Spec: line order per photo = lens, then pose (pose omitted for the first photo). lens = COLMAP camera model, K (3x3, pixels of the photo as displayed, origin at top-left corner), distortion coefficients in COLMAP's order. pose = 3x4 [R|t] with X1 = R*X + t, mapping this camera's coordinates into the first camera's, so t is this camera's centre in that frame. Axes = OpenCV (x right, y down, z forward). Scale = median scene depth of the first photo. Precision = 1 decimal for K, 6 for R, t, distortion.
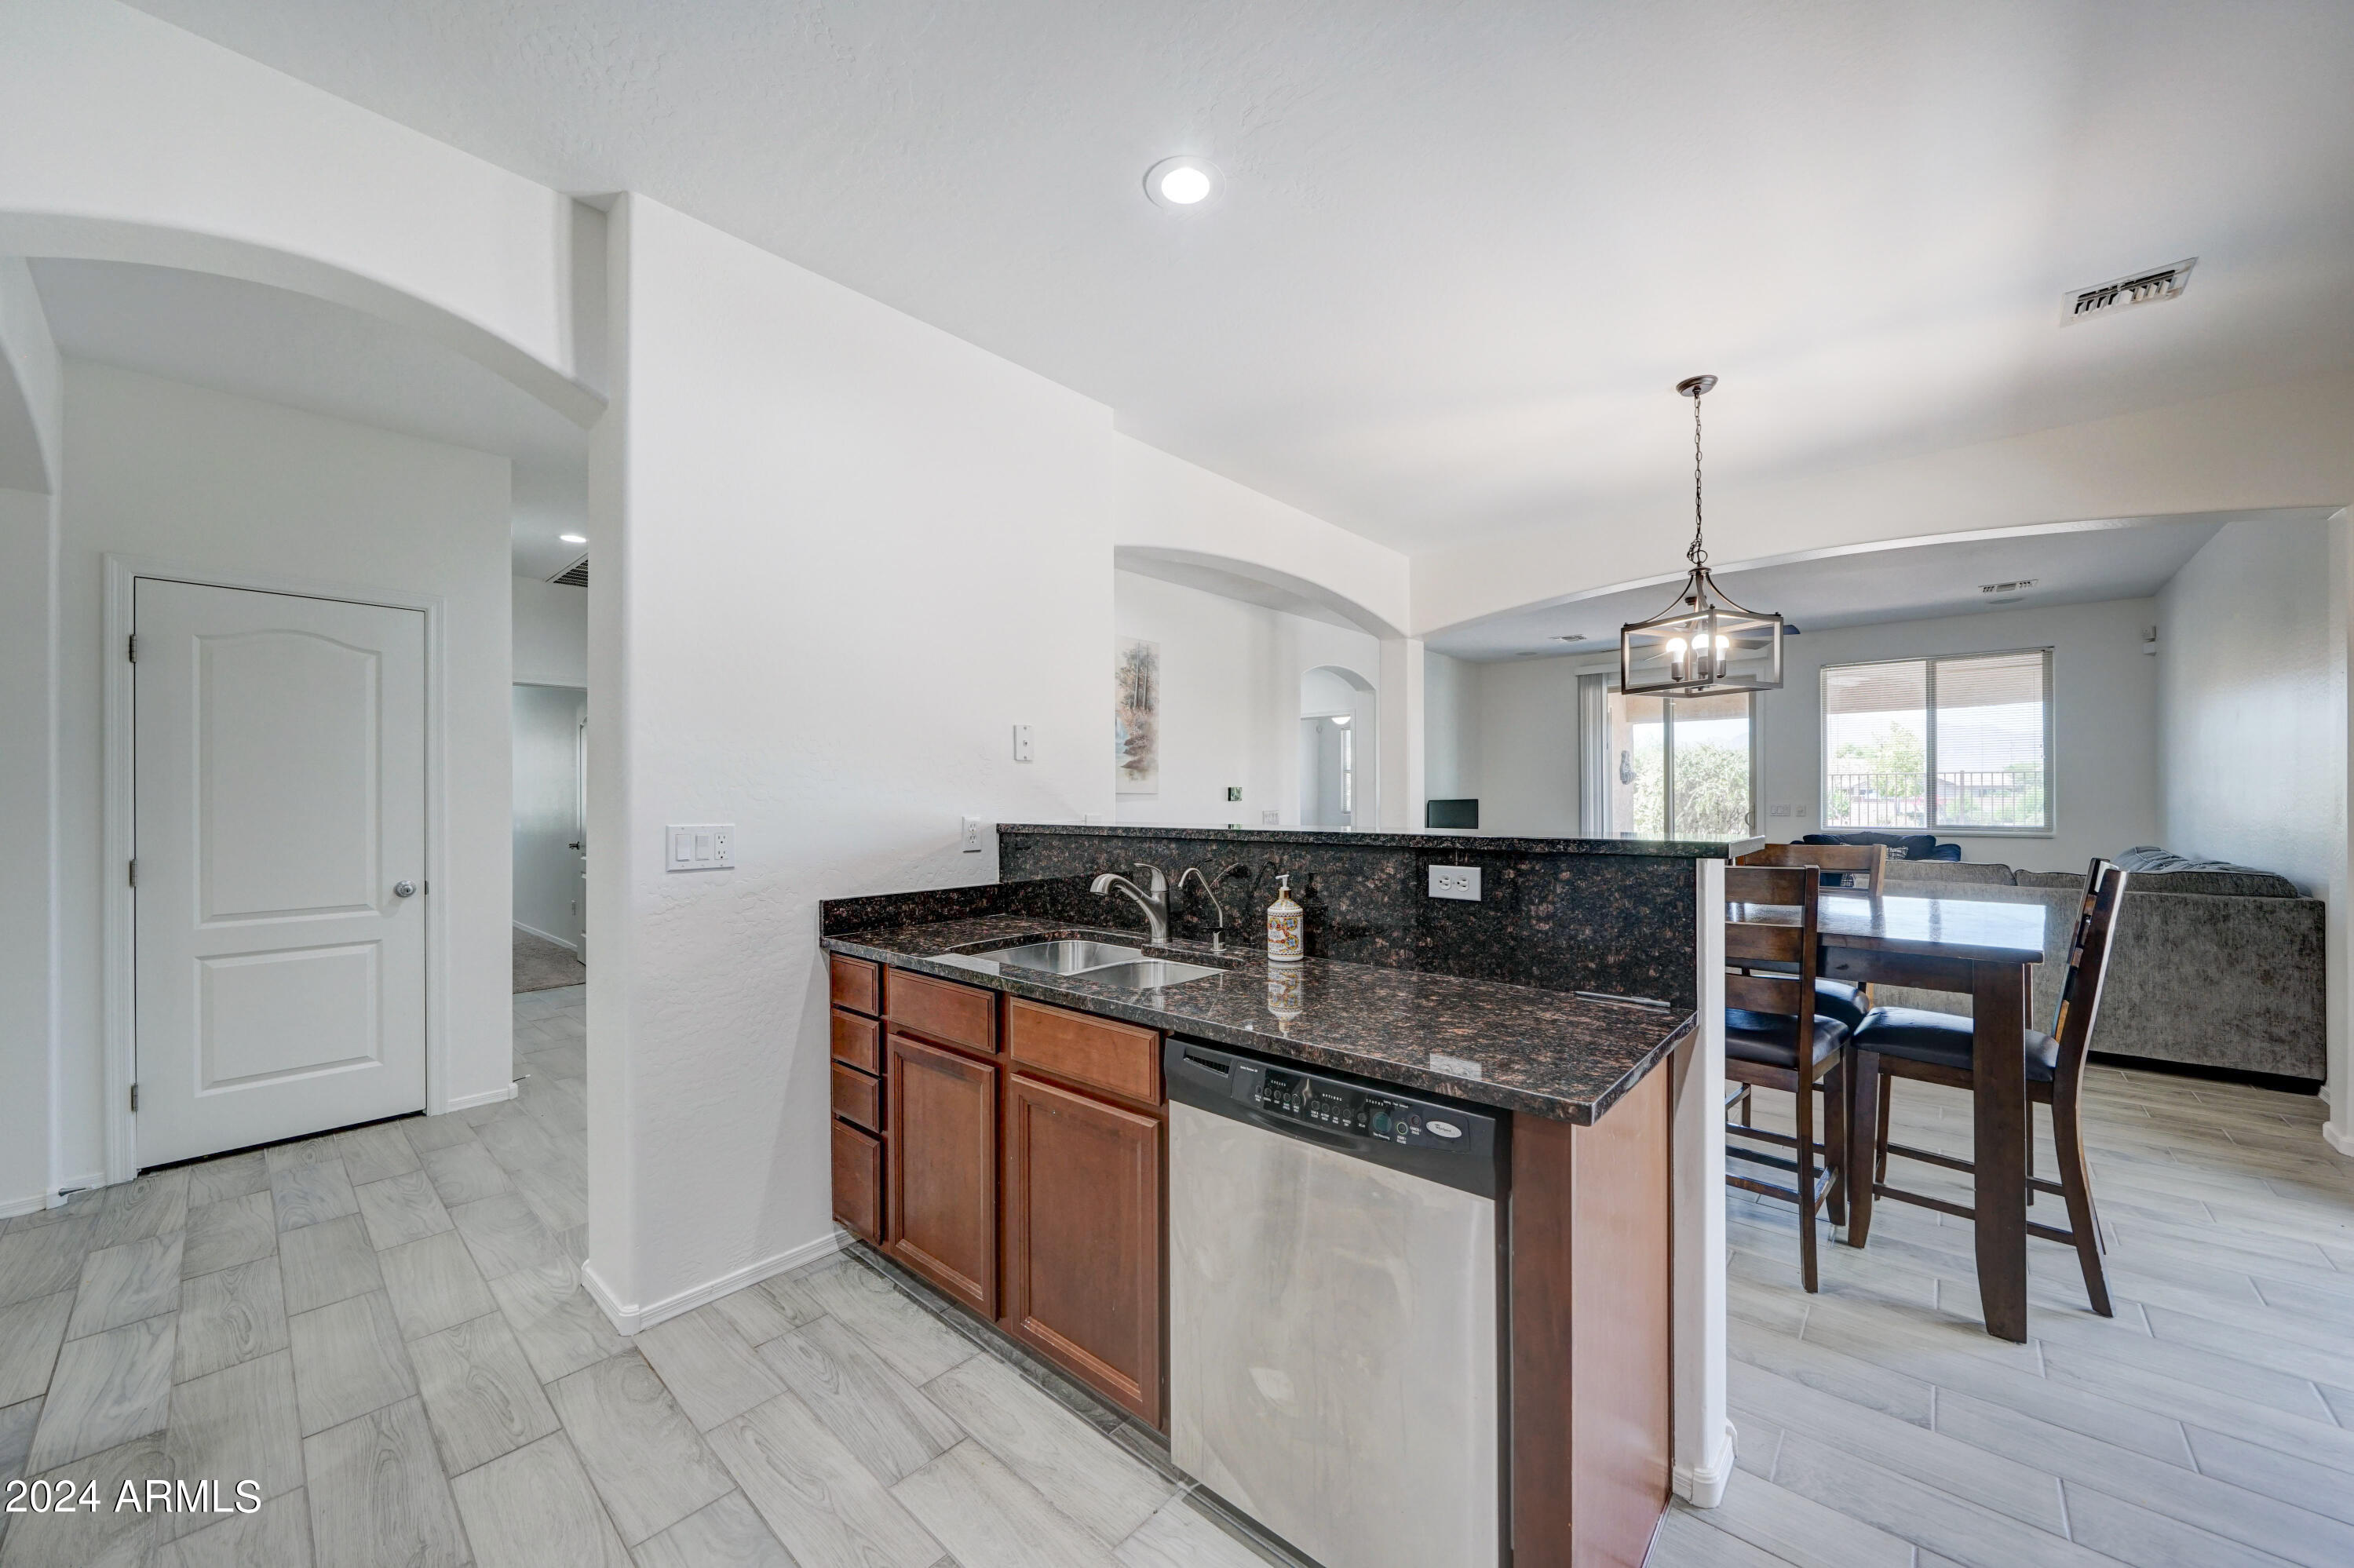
lens RADIAL K [[881.7, 0, 1168.6], [0, 881.7, 799.7], [0, 0, 1]] dist [-0.002474, -0.000100]
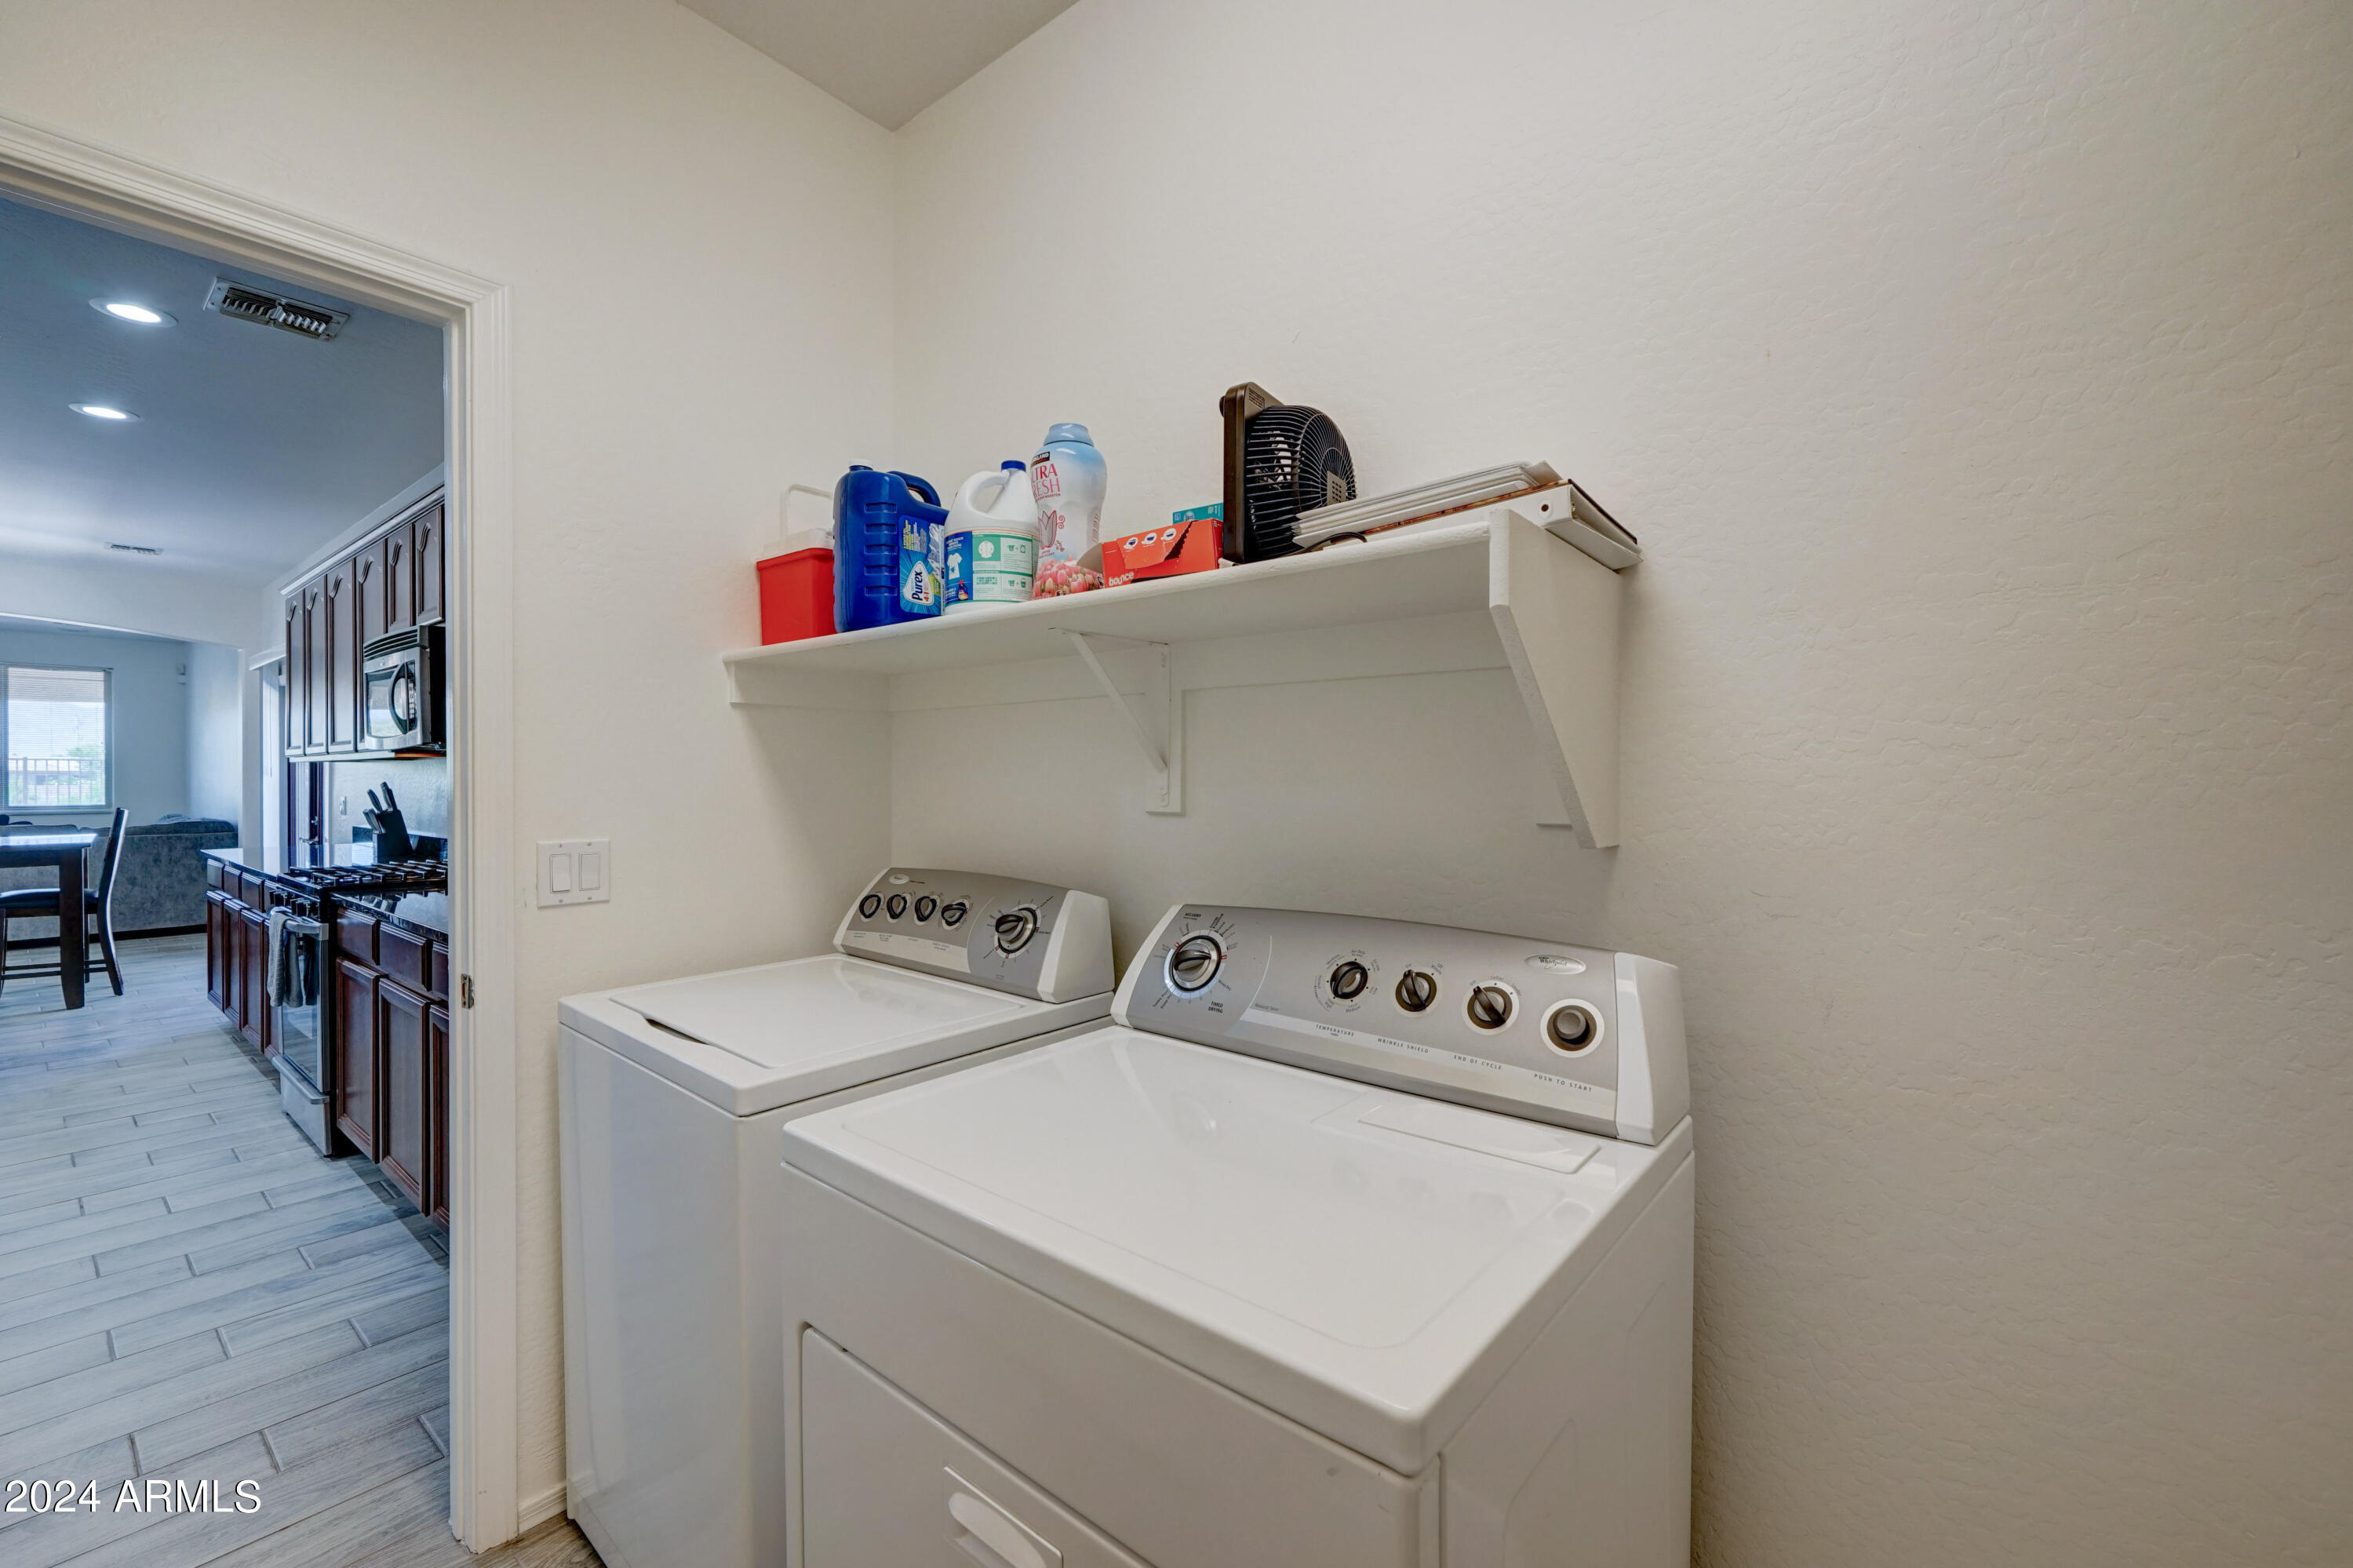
lens RADIAL K [[979.9, 0, 1169.8], [0, 979.9, 777.5], [0, 0, 1]] dist [-0.002283, -0.000517]
pose [[-0.033942, 0.006255, 0.999404, -0.509650], [0.004497, 0.999971, -0.006106, 0.006415], [-0.999414, 0.004288, -0.033969, -0.532832]]
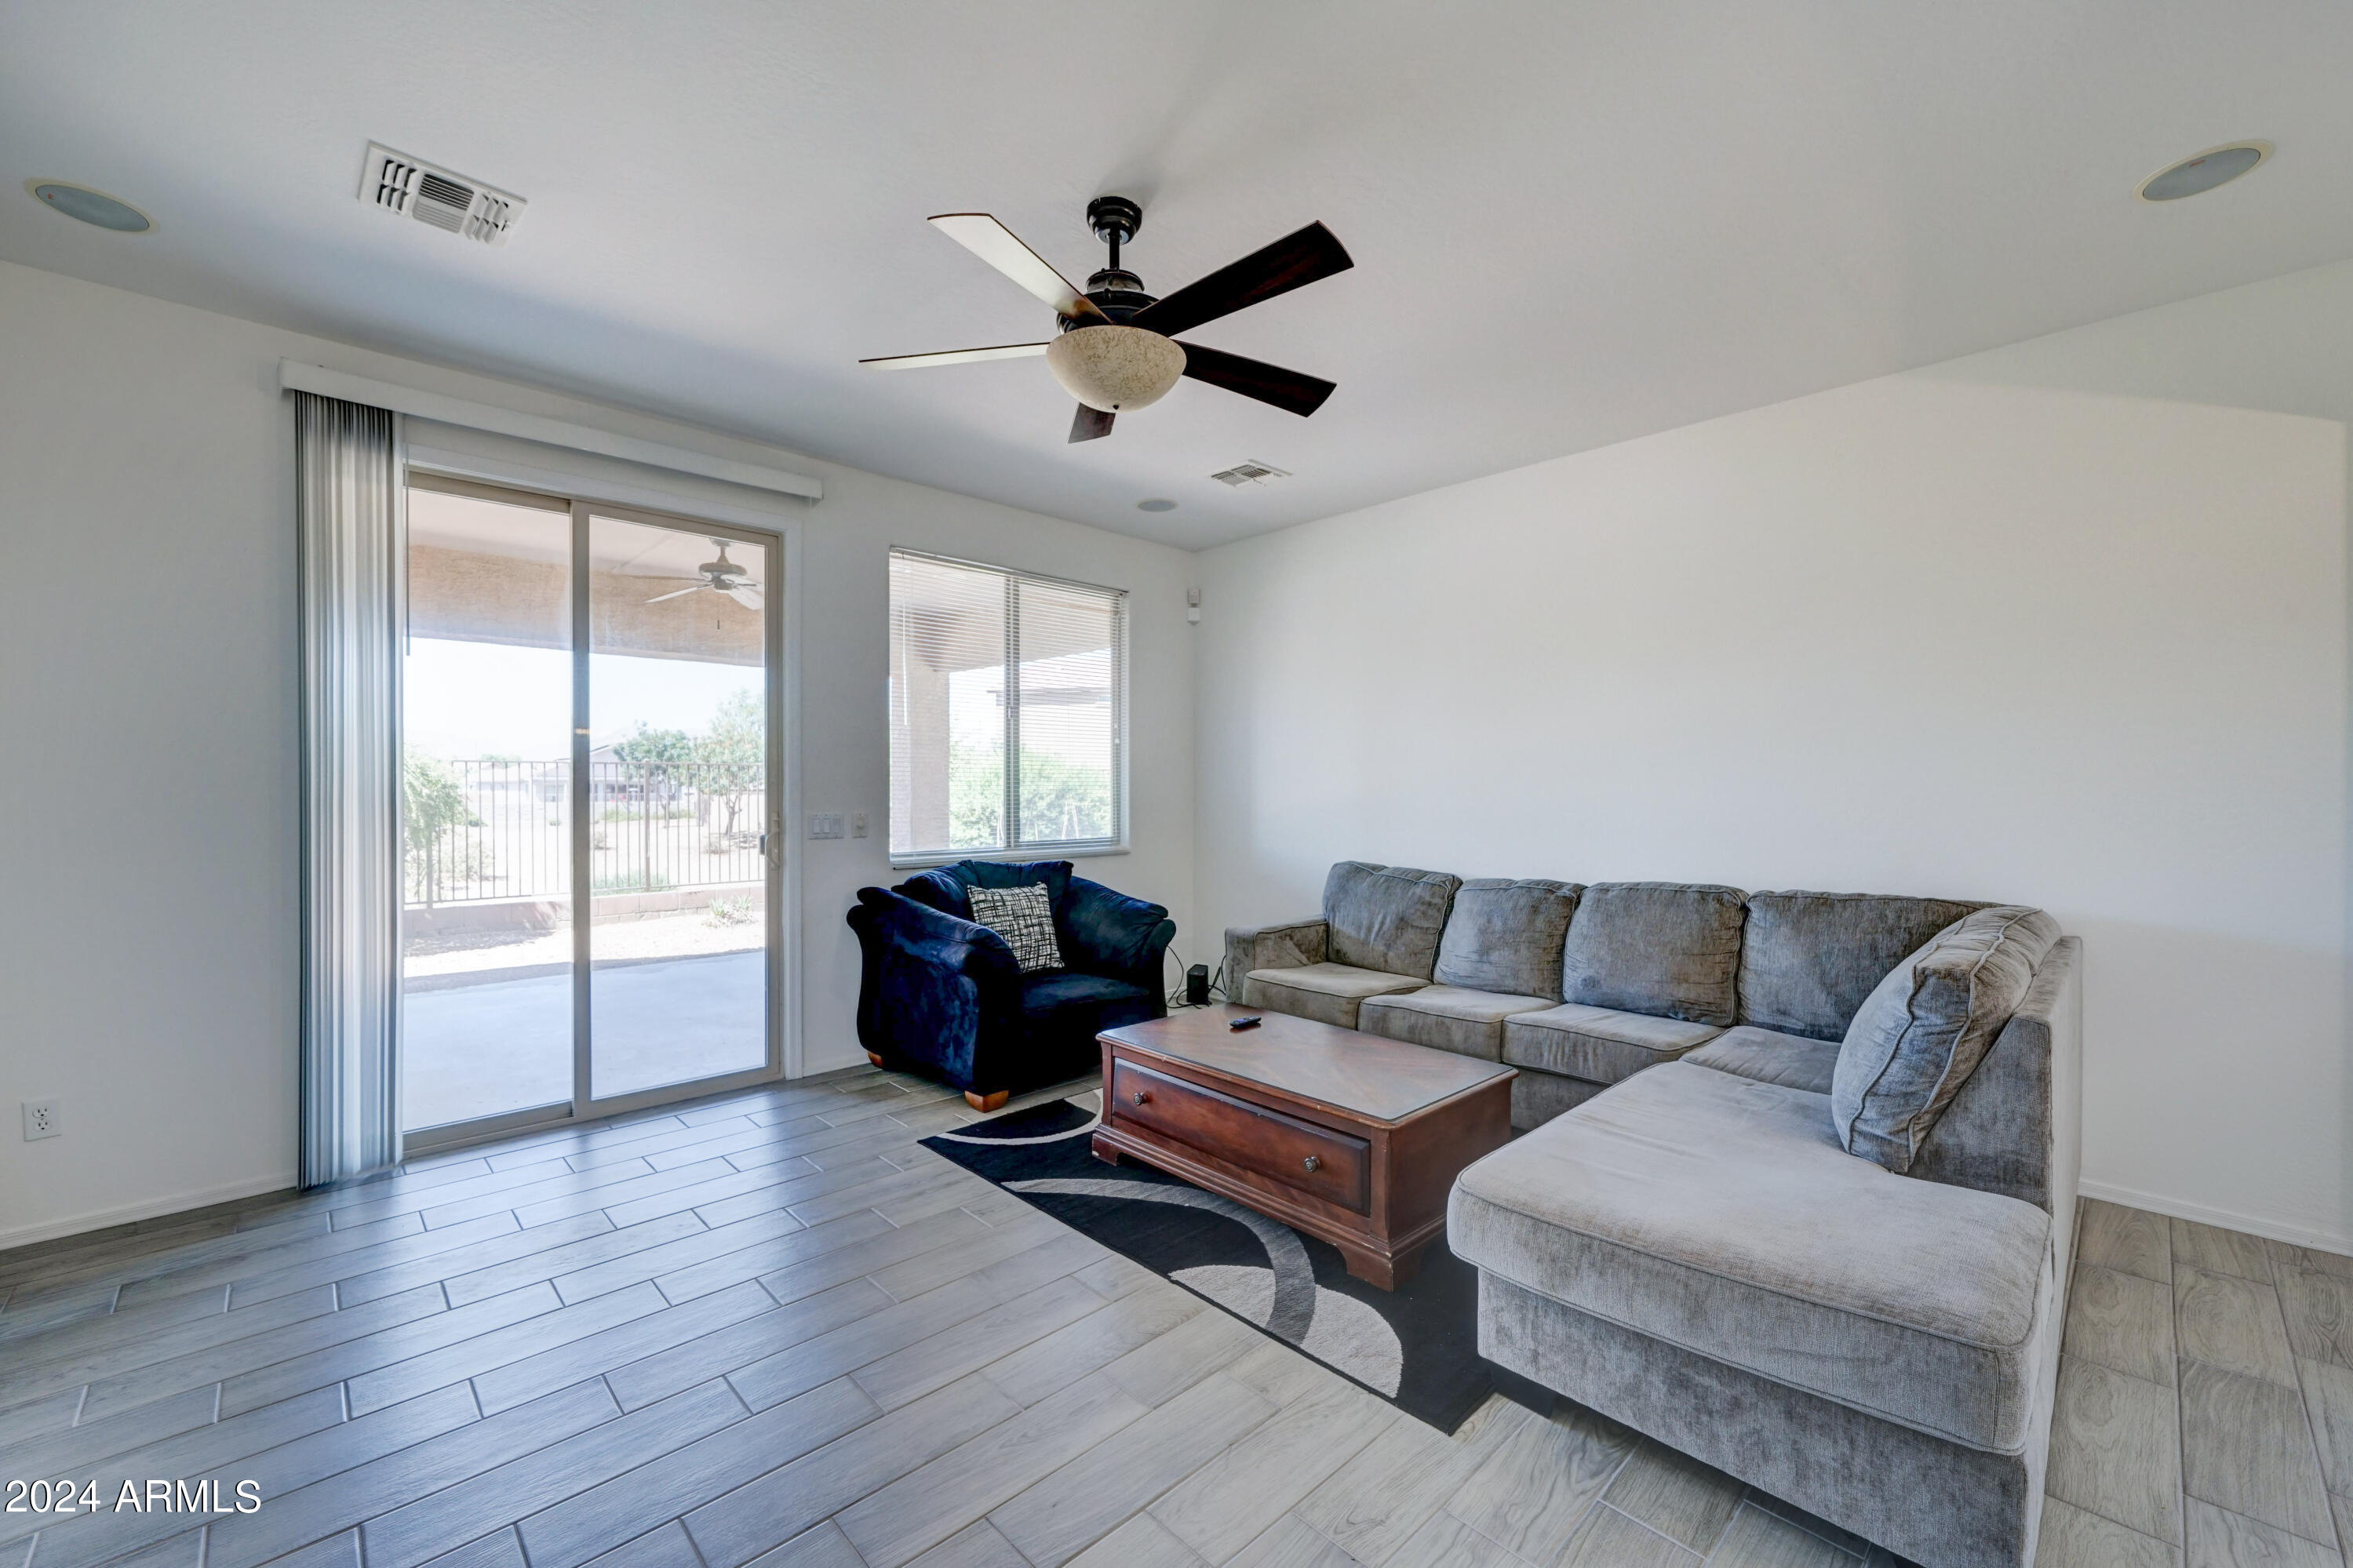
lens RADIAL K [[930.4, 0, 1167.9], [0, 930.4, 798.8], [0, 0, 1]] dist [0.000026, 0.000030]
pose [[0.073872, -0.004946, 0.997255, 0.225887], [0.002016, 0.999986, 0.004810, -0.005919], [-0.997266, 0.001655, 0.073881, 0.882912]]
